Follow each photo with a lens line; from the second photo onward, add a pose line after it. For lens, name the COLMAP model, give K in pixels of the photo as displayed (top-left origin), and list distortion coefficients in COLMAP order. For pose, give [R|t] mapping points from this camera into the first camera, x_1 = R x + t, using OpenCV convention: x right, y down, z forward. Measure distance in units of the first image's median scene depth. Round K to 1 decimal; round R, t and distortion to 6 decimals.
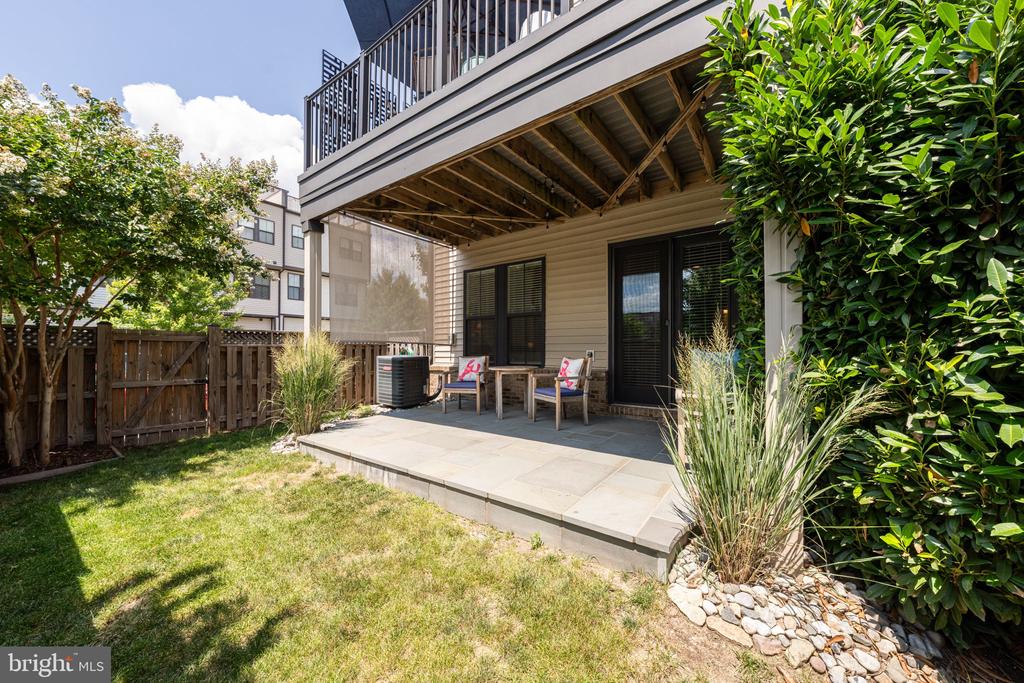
lens RADIAL K [[378.3, 0, 534.4], [0, 378.3, 343.9], [0, 0, 1]] dist [-0.007297, 0.000015]
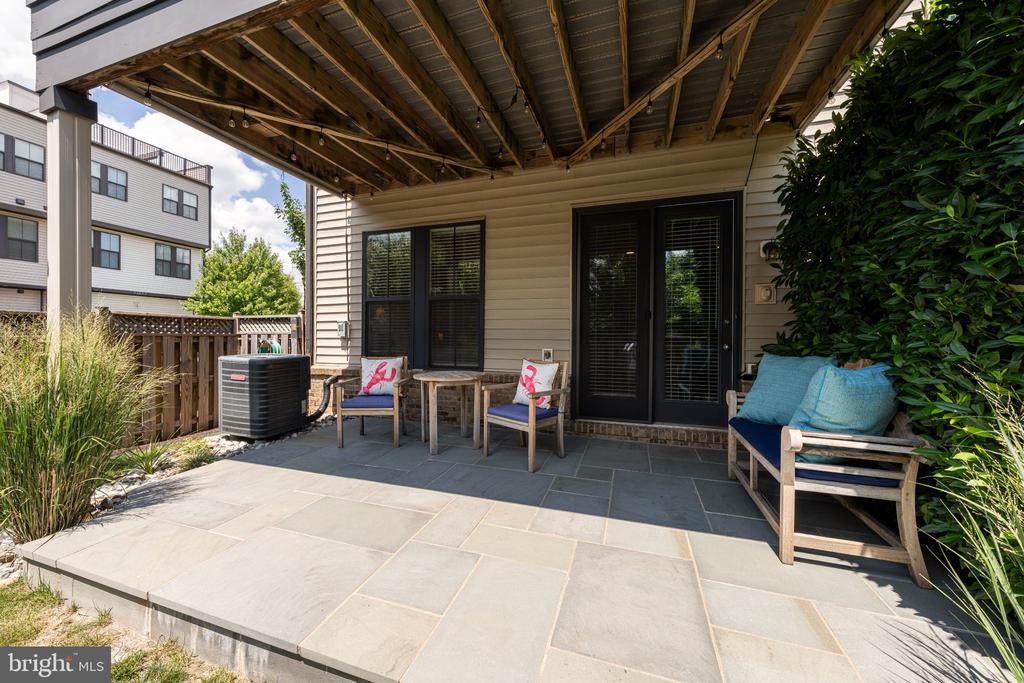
lens RADIAL K [[374.9, 0, 507.4], [0, 374.9, 340.1], [0, 0, 1]] dist [-0.007223, 0.000014]
pose [[0.967092, 0.008745, 0.254277, -0.118024], [-0.015638, 0.999563, 0.025102, -0.017367], [-0.253946, -0.028253, 0.966806, 0.294720]]
